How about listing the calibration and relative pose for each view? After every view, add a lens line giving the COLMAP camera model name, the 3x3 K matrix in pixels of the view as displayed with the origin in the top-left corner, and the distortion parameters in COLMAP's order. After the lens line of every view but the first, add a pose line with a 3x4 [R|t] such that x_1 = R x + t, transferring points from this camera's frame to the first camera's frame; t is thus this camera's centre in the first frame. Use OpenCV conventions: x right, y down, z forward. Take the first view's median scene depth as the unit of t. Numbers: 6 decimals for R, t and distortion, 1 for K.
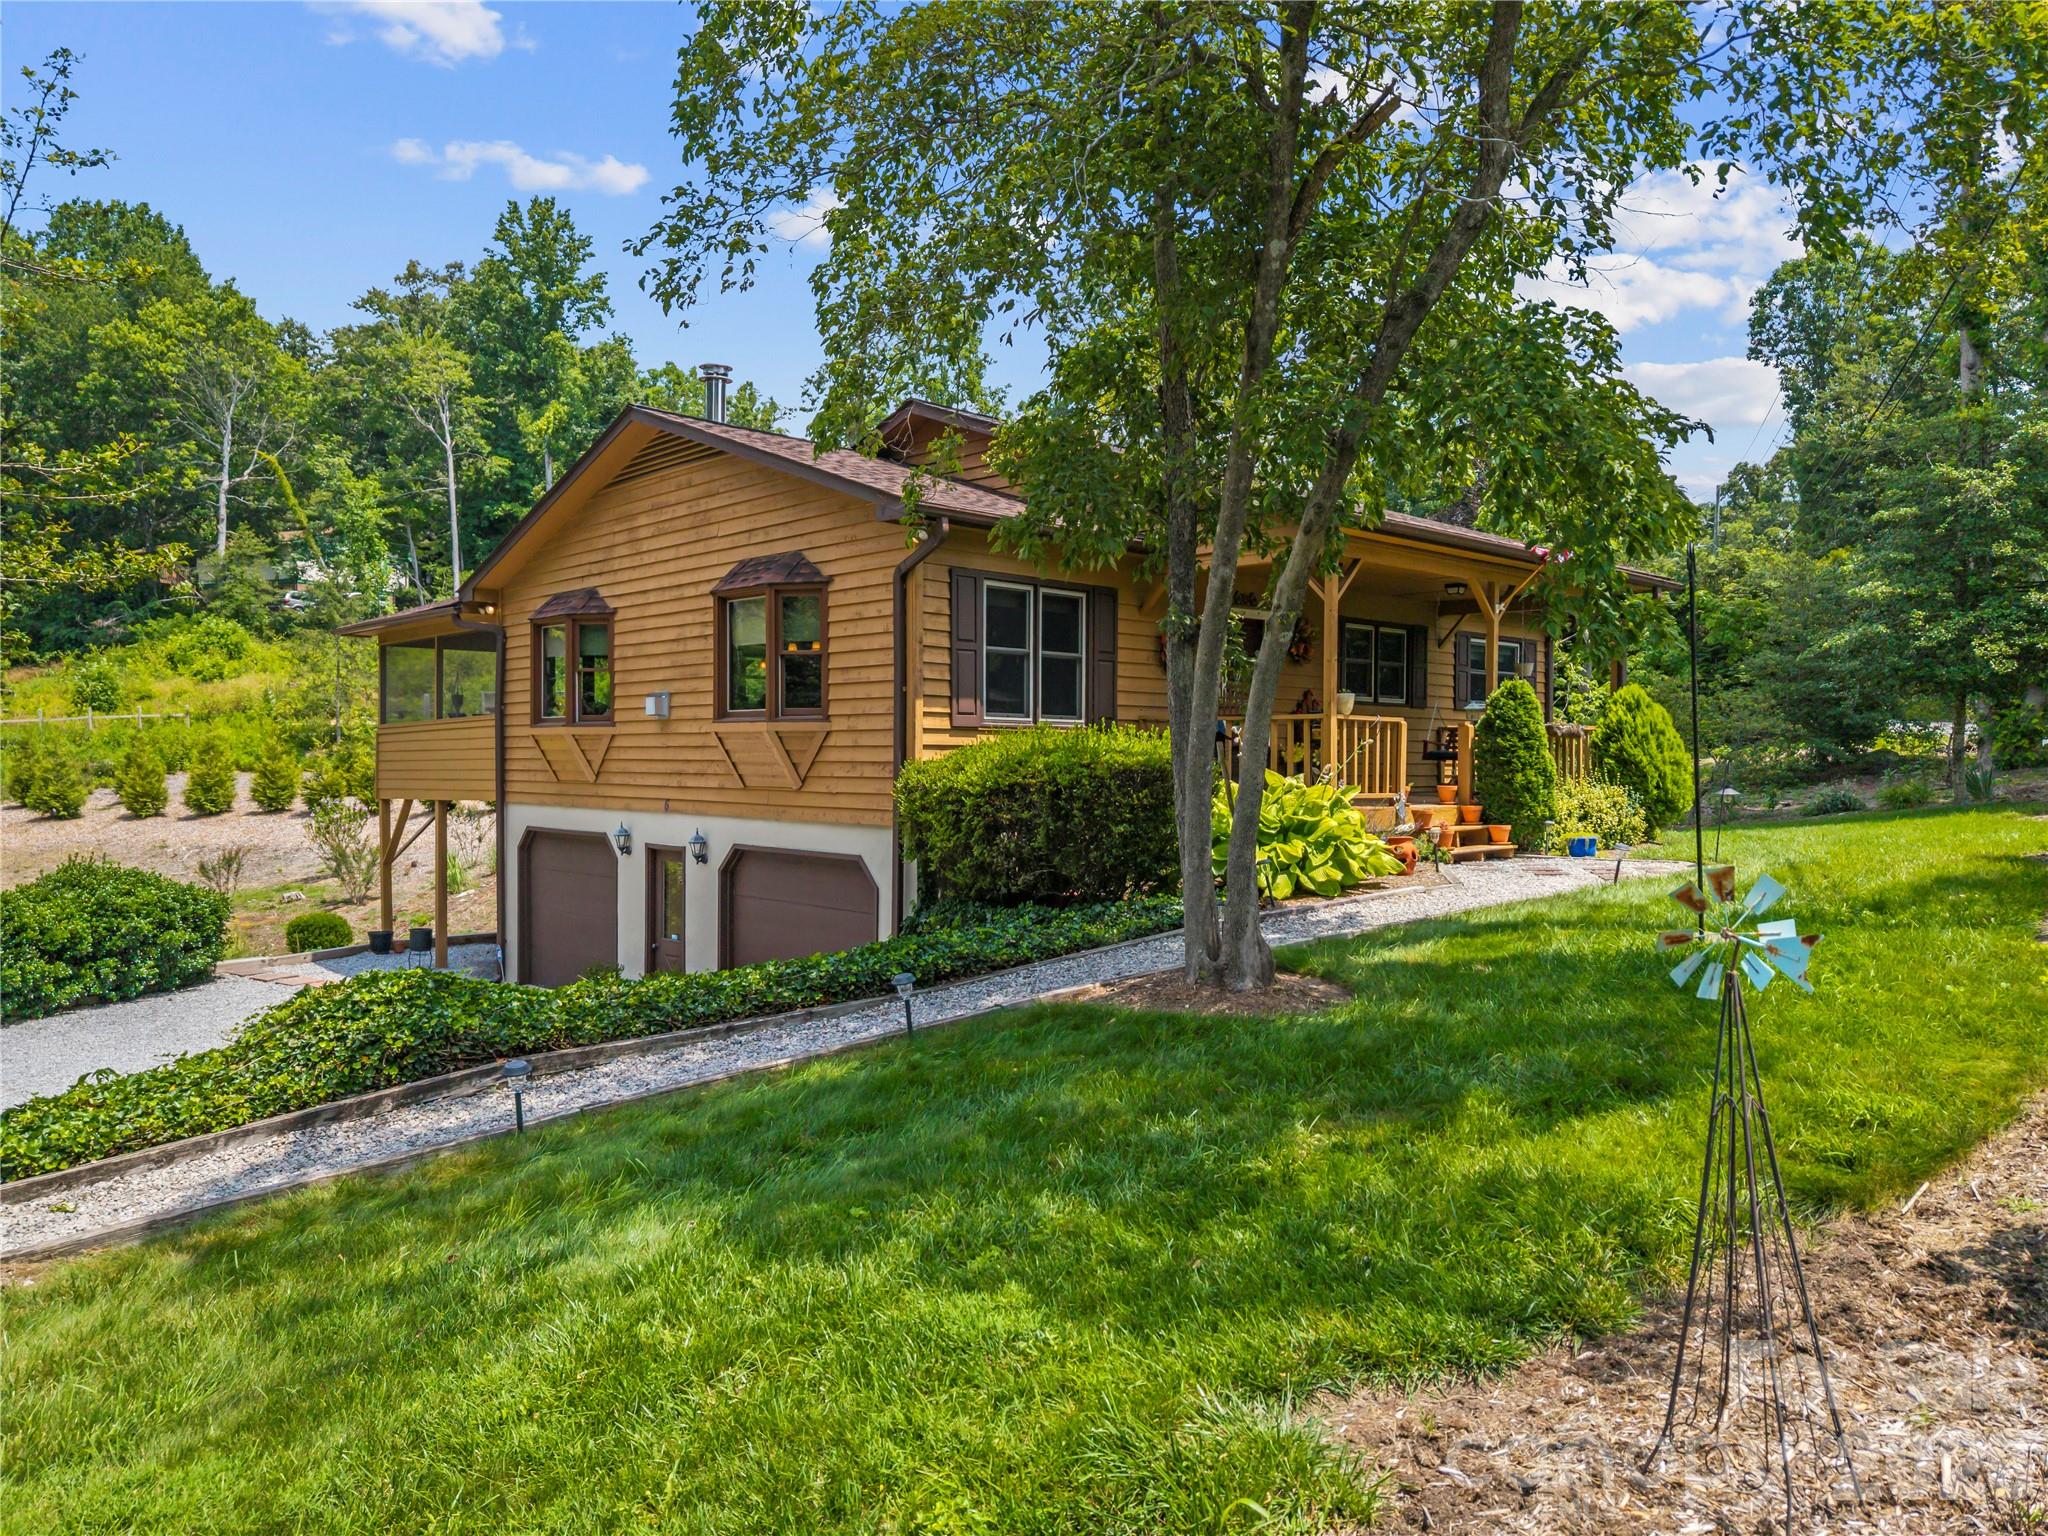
lens RADIAL K [[1416.1, 0, 1024.0], [0, 1416.1, 768.0], [0, 0, 1]] dist [0.010808, 0.006253]
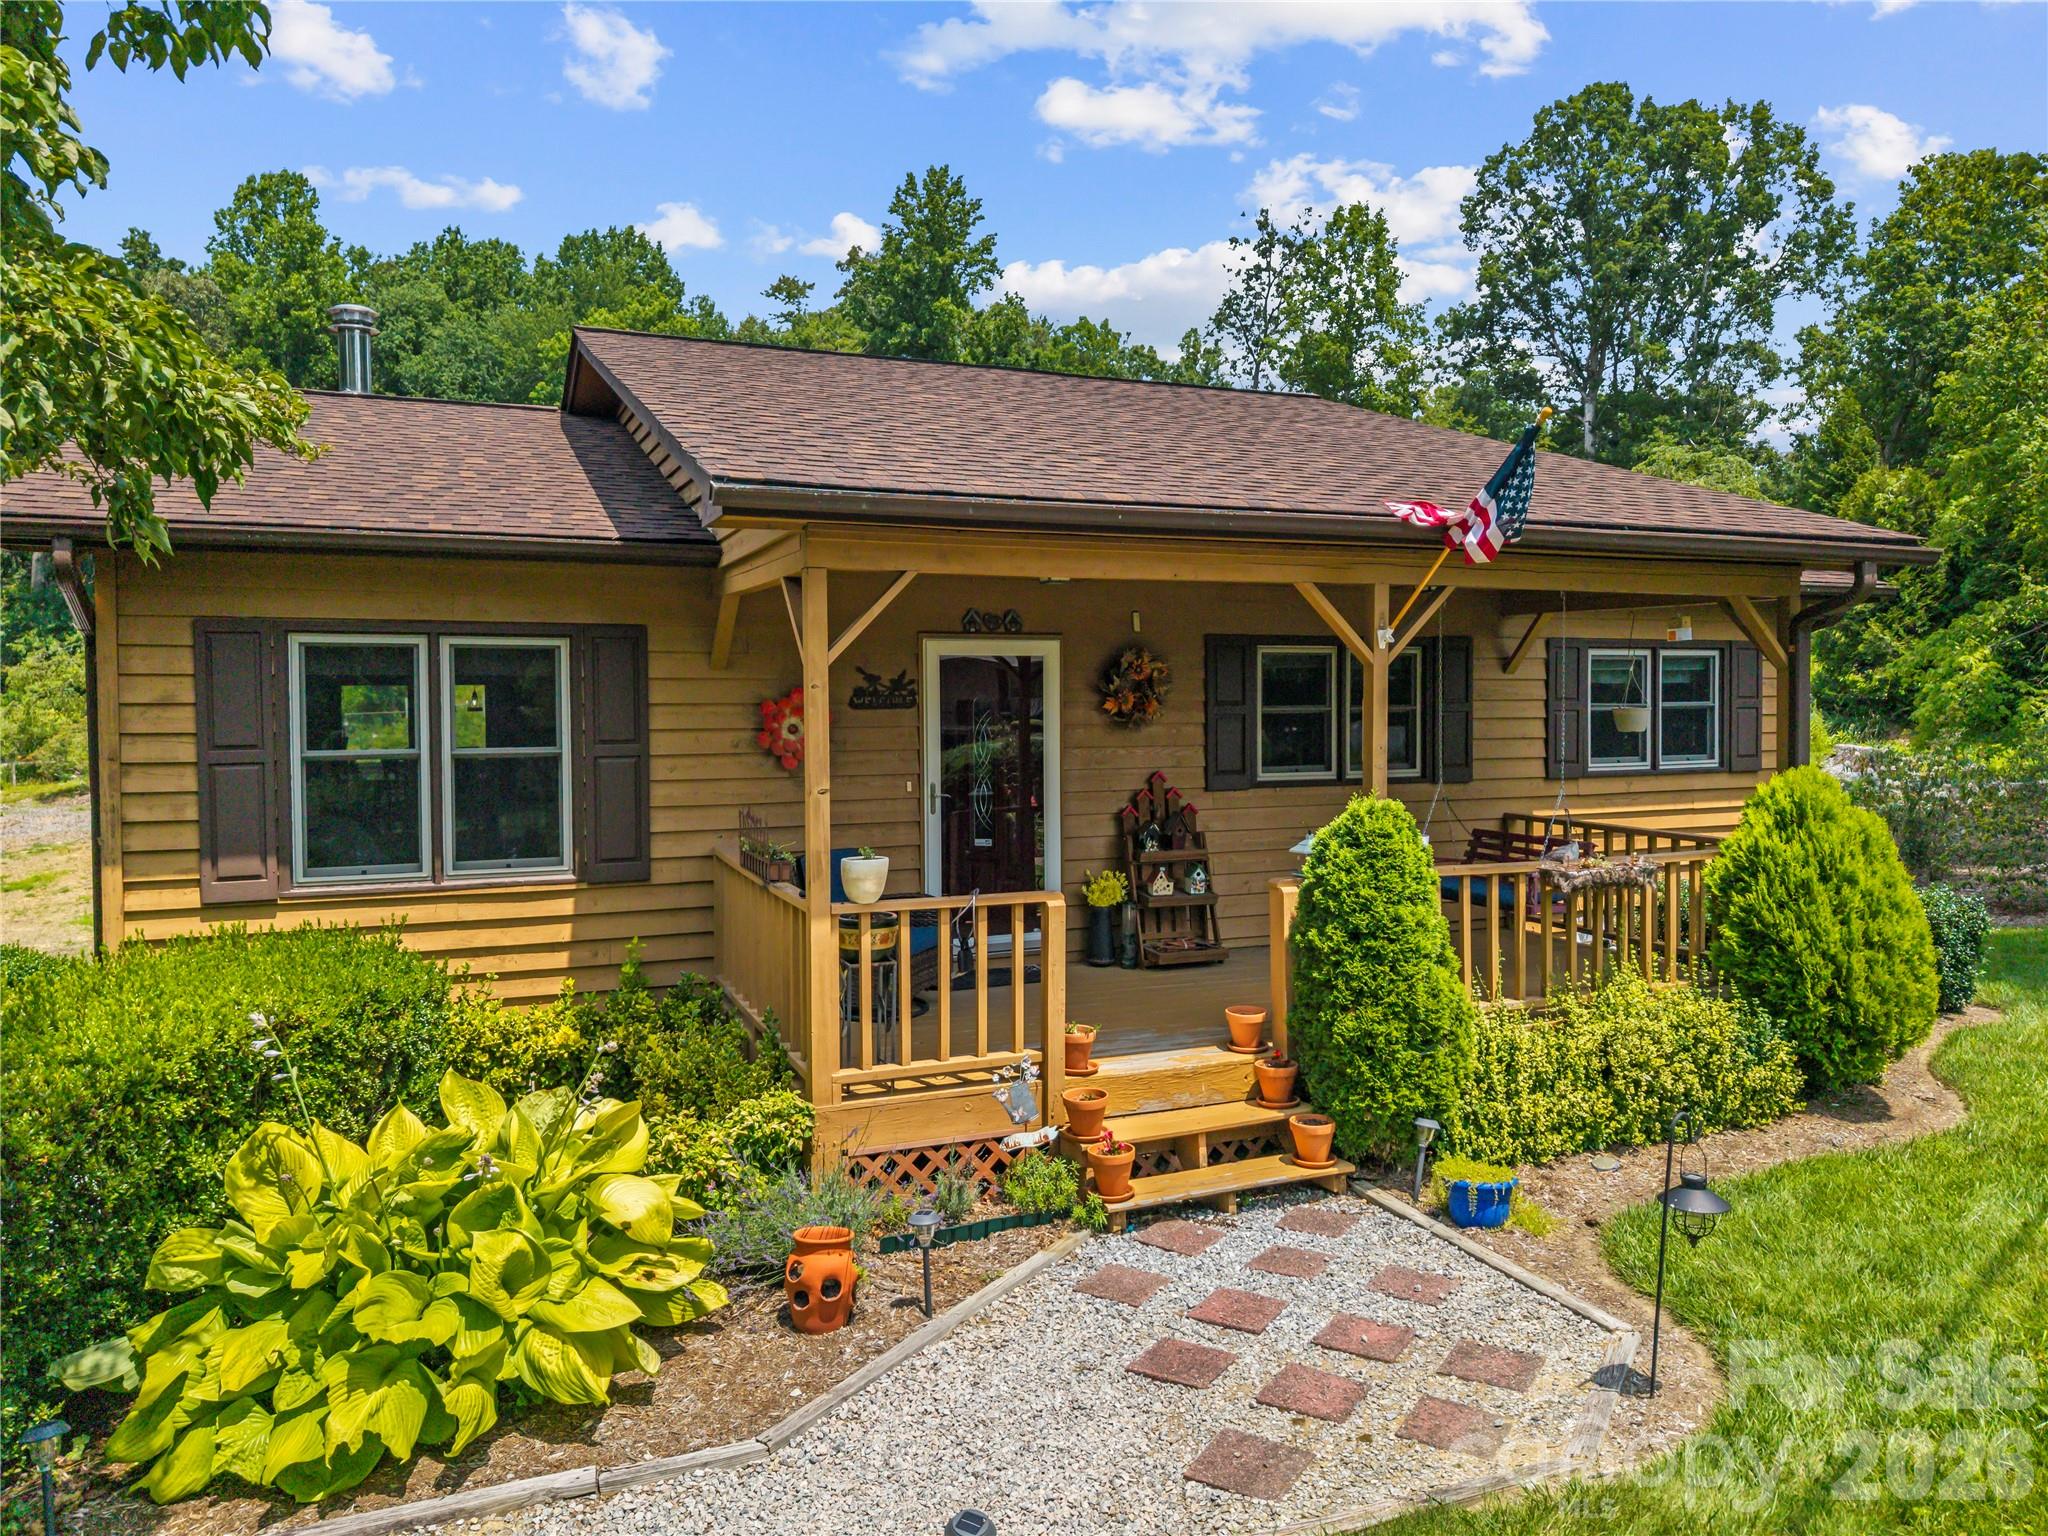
lens RADIAL K [[1442.3, 0, 949.2], [0, 1442.3, 746.2], [0, 0, 1]] dist [0.007614, 0.003869]
pose [[0.936958, -0.001403, -0.349439, 0.376795], [0.007244, 0.999855, 0.015409, -0.086703], [0.349366, -0.016969, 0.936833, 0.502326]]
